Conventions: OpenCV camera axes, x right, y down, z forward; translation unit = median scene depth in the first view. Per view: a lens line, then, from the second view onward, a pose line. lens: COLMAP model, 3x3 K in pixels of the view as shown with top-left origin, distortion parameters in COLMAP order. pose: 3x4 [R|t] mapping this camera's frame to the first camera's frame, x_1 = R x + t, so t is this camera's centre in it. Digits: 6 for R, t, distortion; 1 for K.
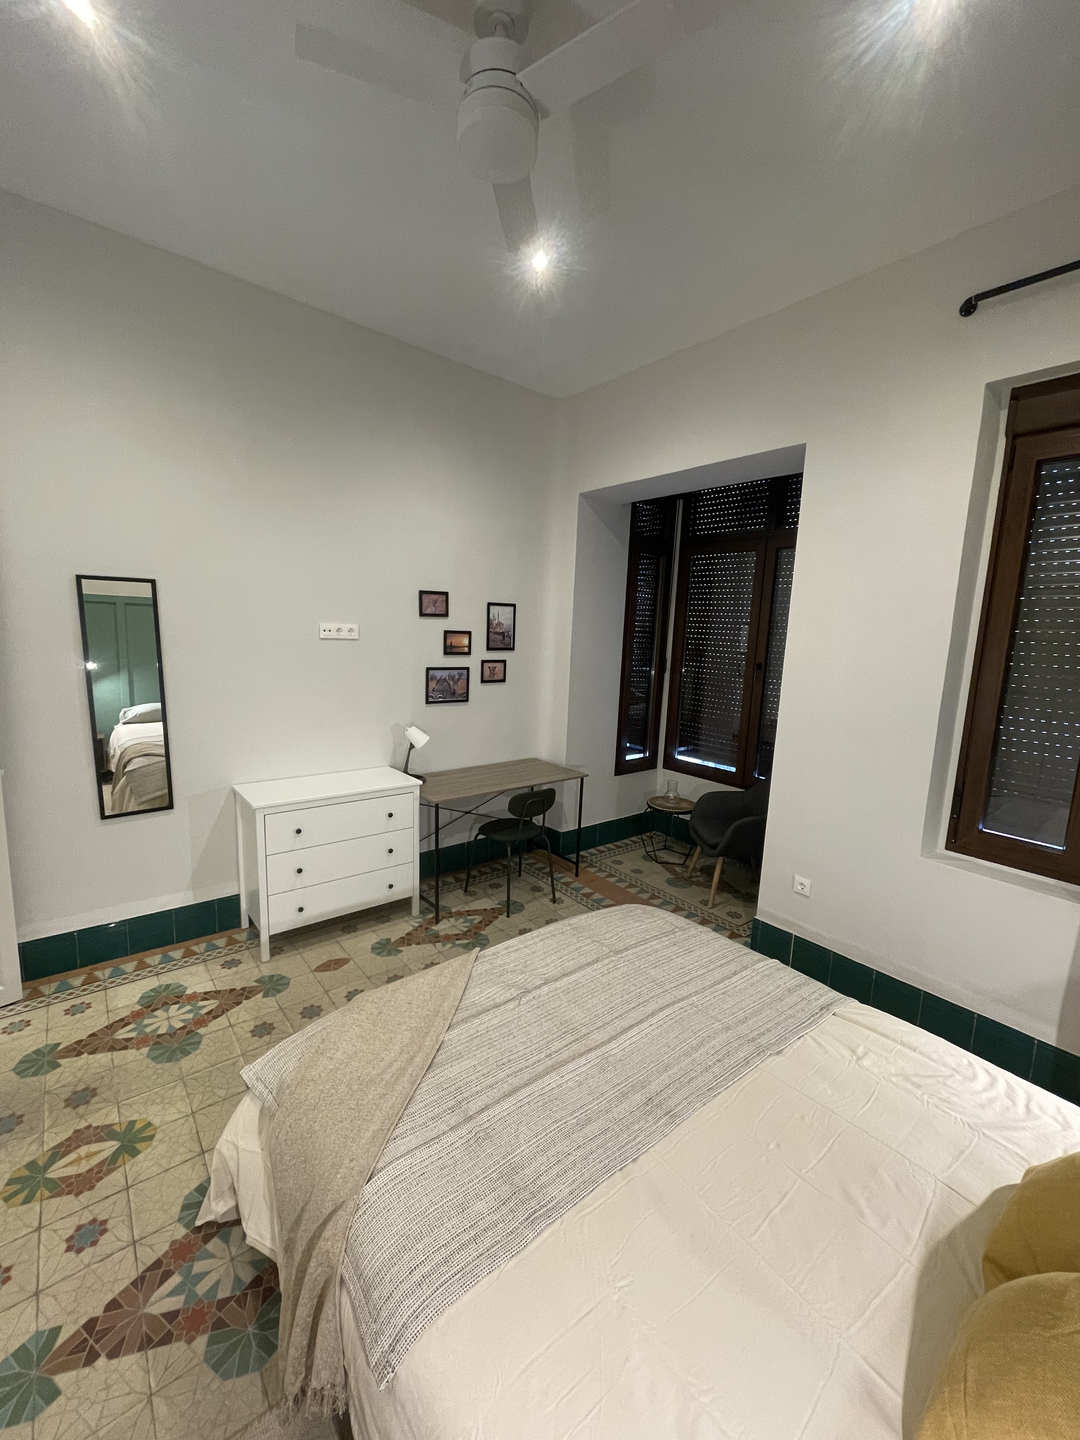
lens RADIAL K [[578.4, 0, 540.8], [0, 578.4, 718.7], [0, 0, 1]] dist [0.000009, 0.001011]
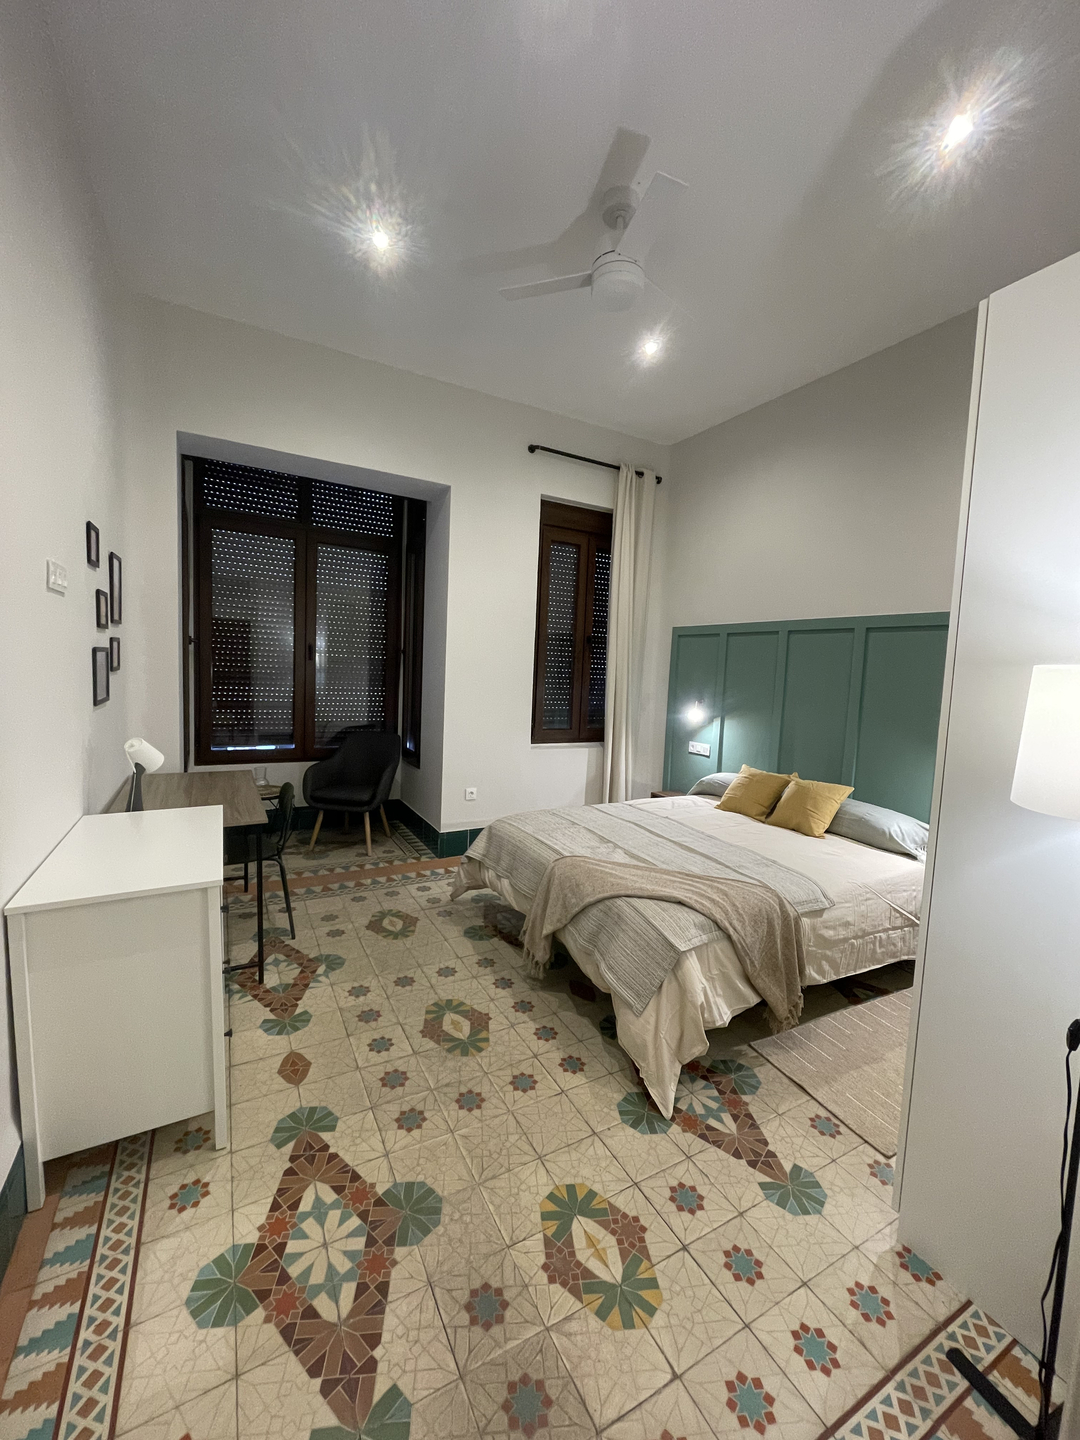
lens RADIAL K [[578.4, 0, 541.7], [0, 578.4, 718.7], [0, 0, 1]] dist [0.000009, 0.001011]
pose [[0.184579, -0.120800, 0.975365, -1.487013], [0.113076, 0.988437, 0.101020, -0.040746], [-0.976291, 0.091645, 0.196105, 0.853555]]
